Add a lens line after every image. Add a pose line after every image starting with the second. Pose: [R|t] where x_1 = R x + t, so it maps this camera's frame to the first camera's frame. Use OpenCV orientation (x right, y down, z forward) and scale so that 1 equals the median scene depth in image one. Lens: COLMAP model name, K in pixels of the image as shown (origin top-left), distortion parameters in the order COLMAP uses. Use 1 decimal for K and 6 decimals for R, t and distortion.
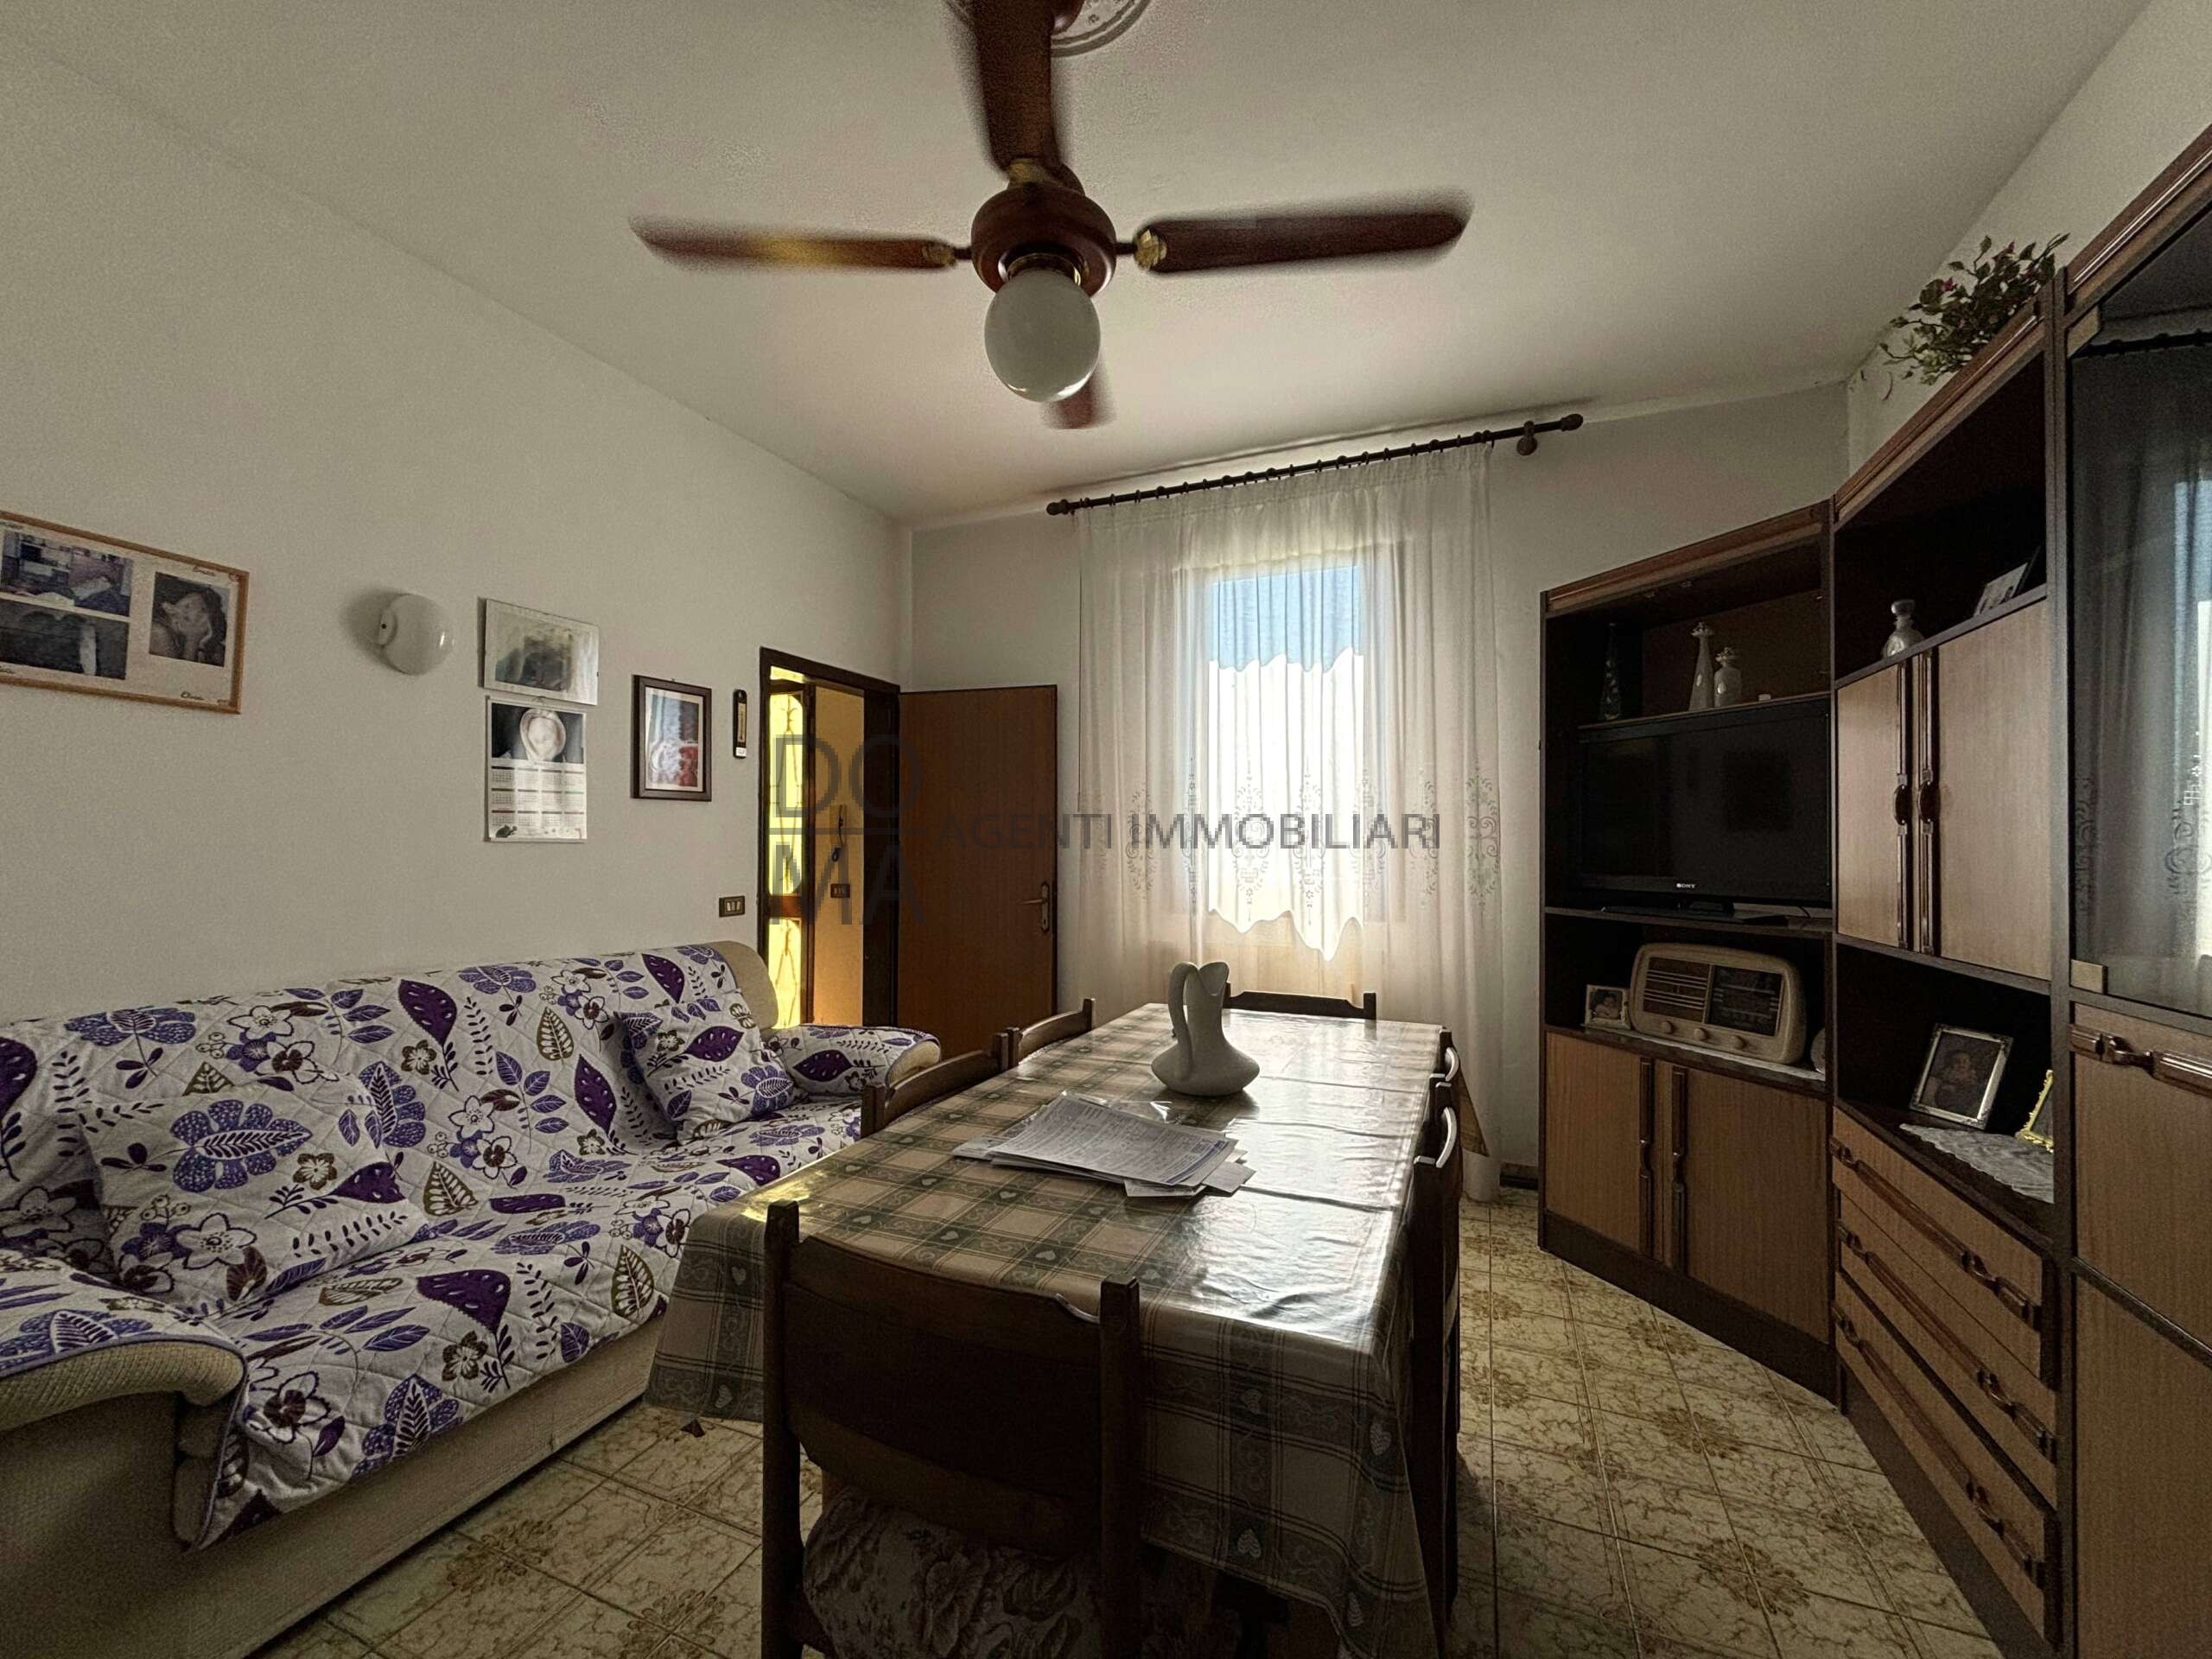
lens RADIAL K [[897.1, 0, 1099.5], [0, 897.1, 831.3], [0, 0, 1]] dist [0.002550, -0.000098]
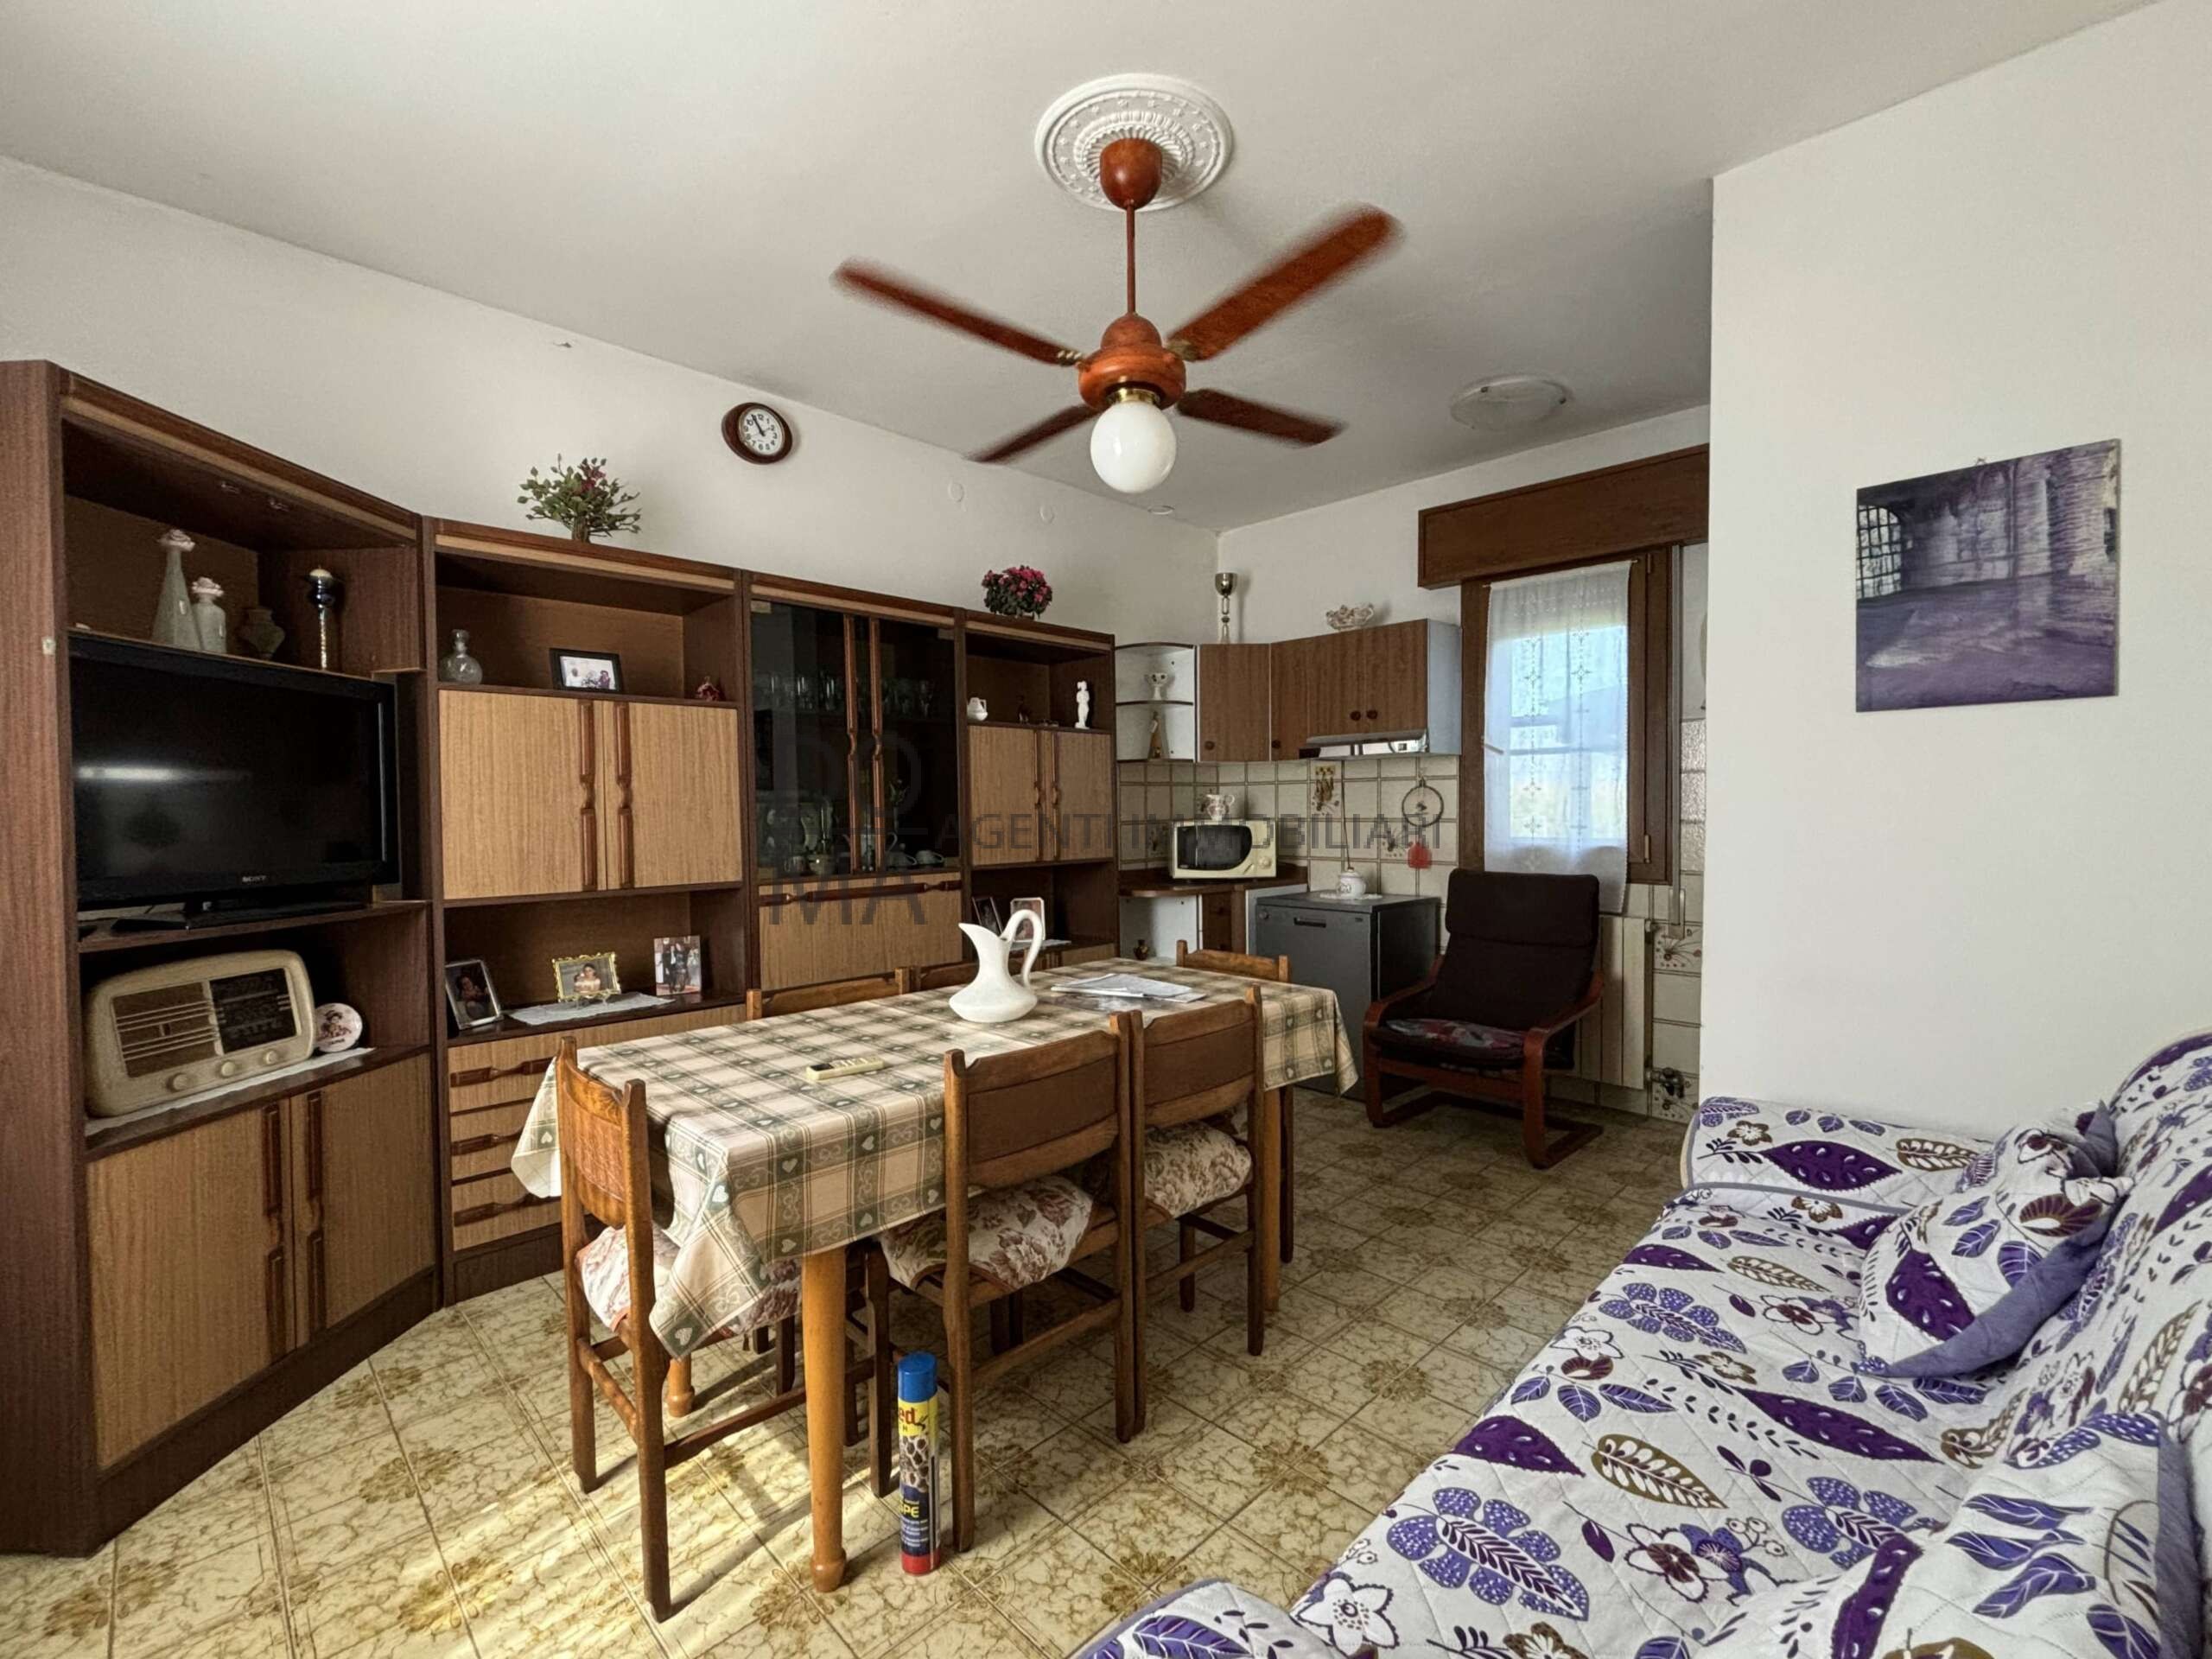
lens RADIAL K [[960.0, 0, 1106.0], [0, 960.0, 829.5], [0, 0, 1]] dist [0.040672, -0.014664]
pose [[-0.923078, -0.003291, 0.384599, -0.439363], [0.000156, 0.999960, 0.008931, 0.012196], [-0.384613, 0.008304, -0.923040, 1.773463]]
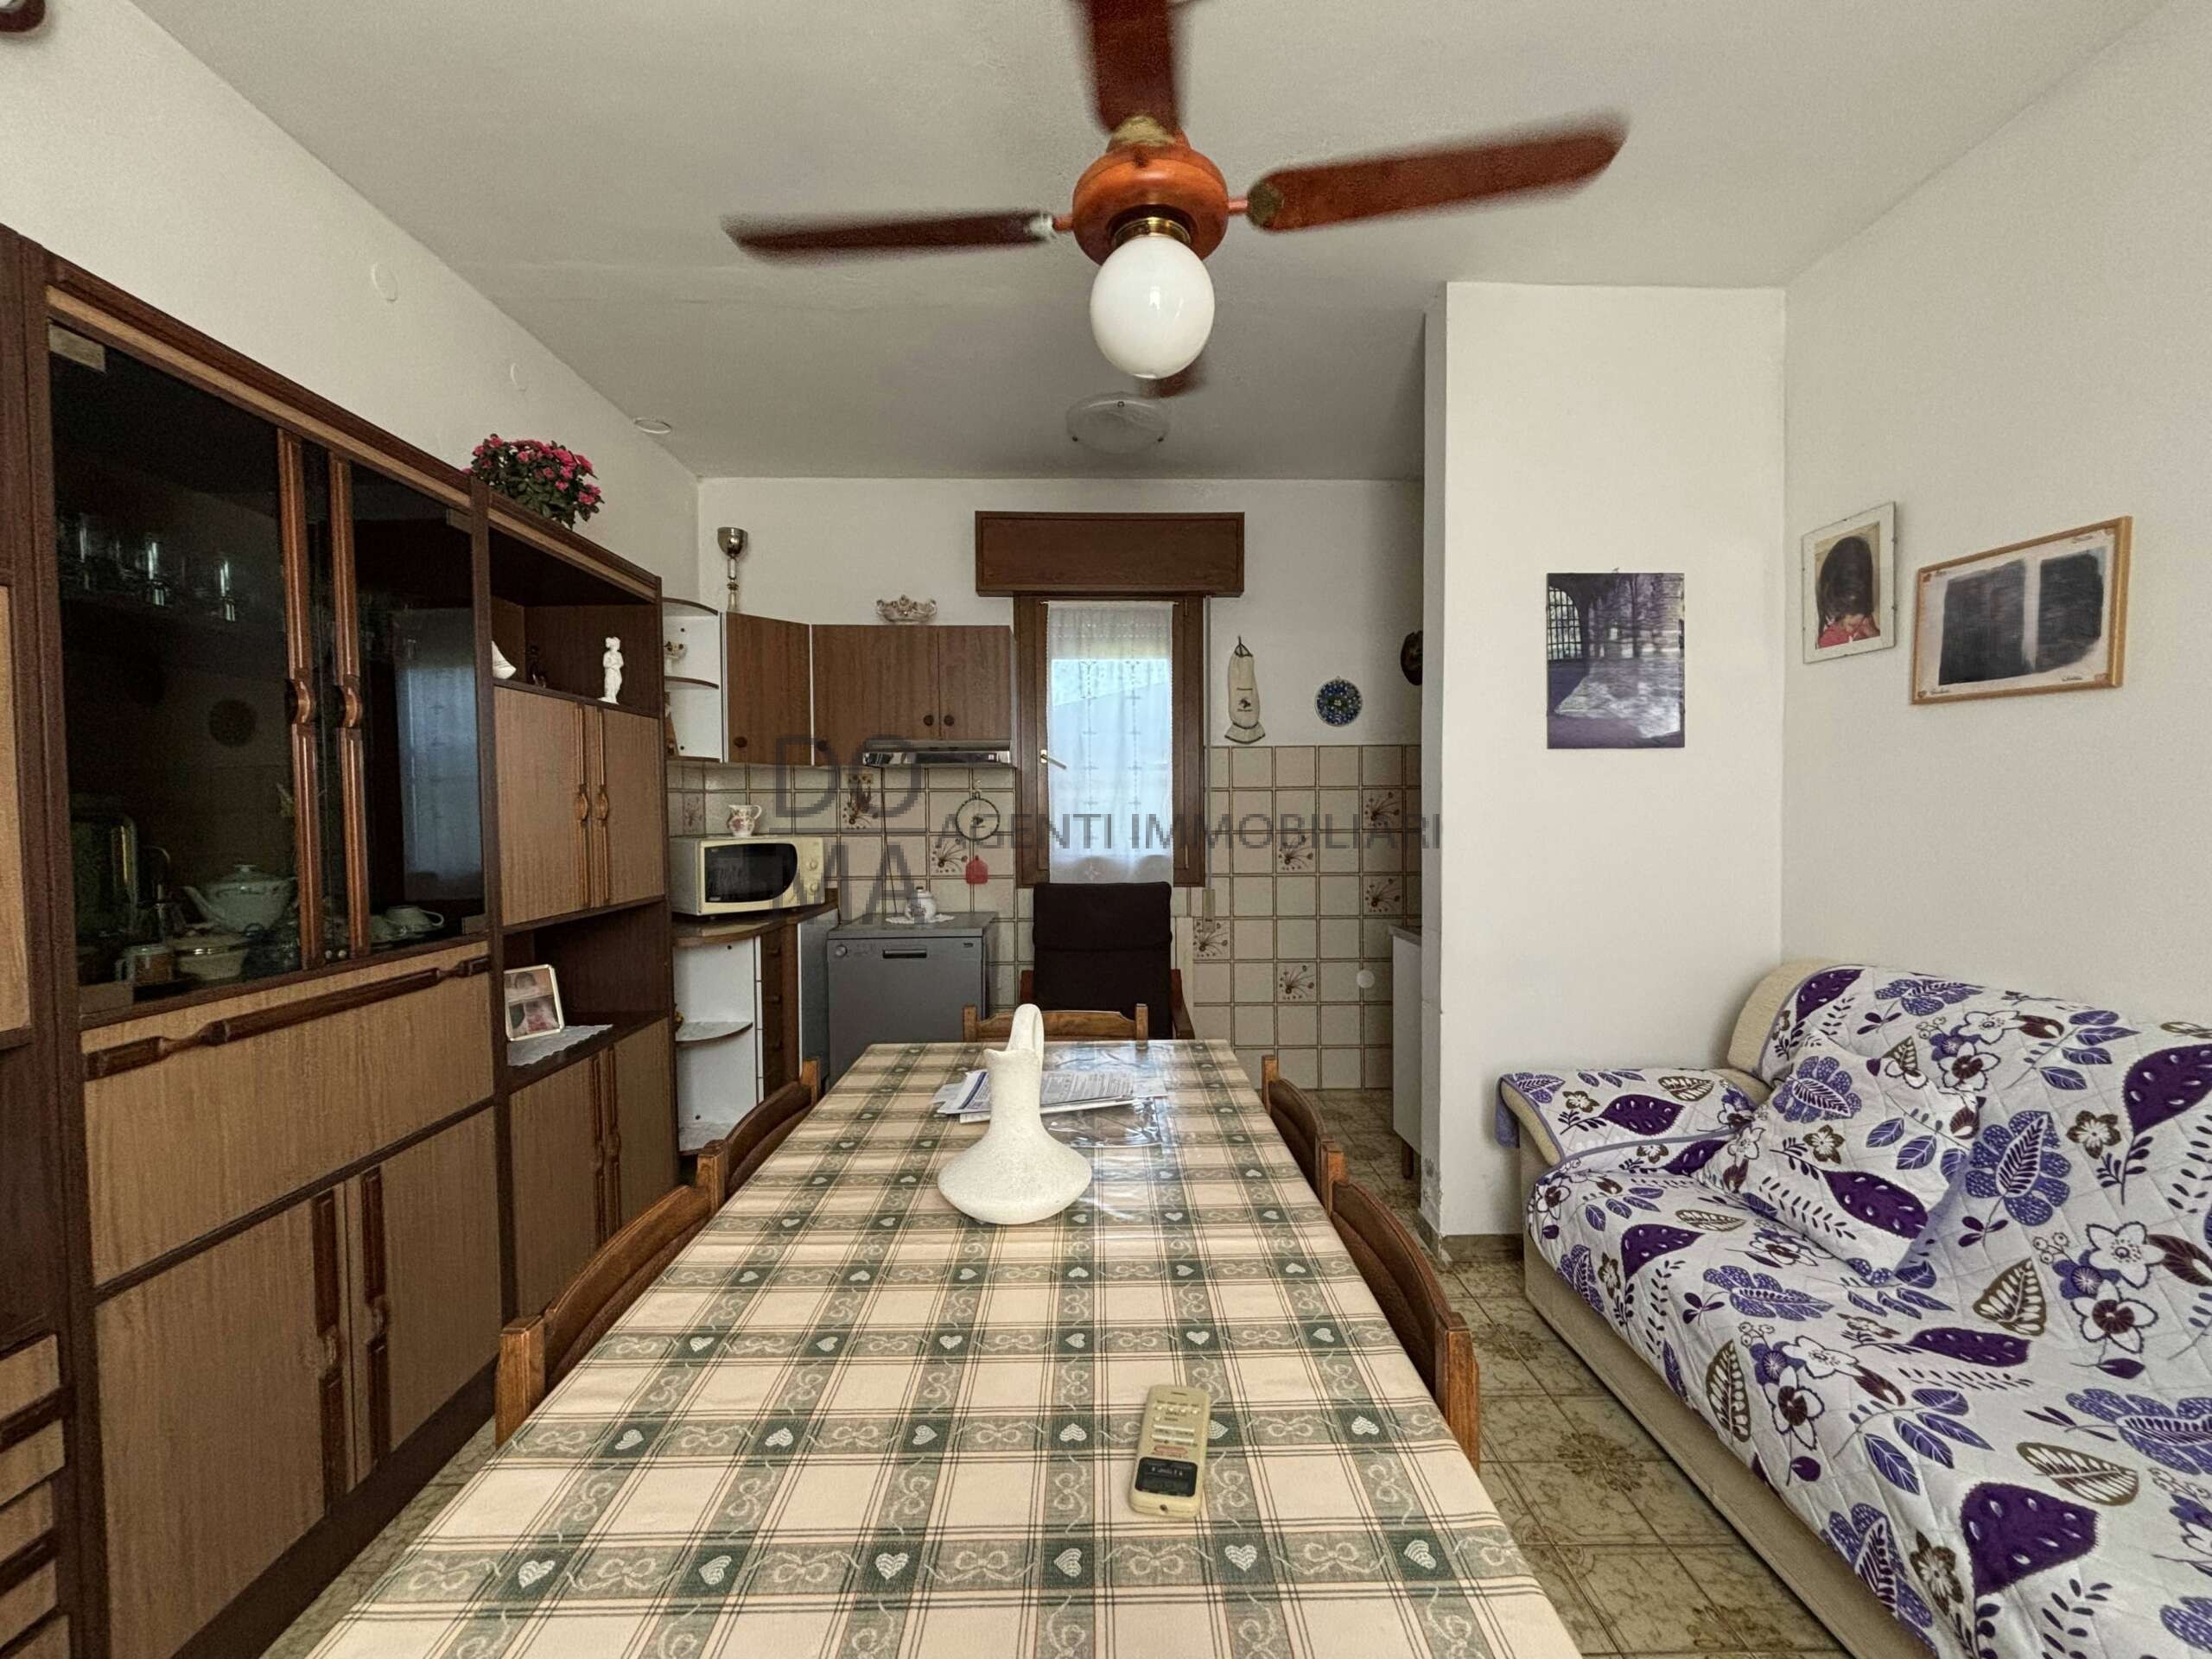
lens RADIAL K [[897.1, 0, 1099.5], [0, 897.1, 831.3], [0, 0, 1]] dist [0.002550, -0.000098]
pose [[-0.916947, 0.014660, -0.398739, 0.278822], [0.012032, 0.999886, 0.009094, -0.009951], [0.398827, 0.003541, -0.917019, 1.369778]]
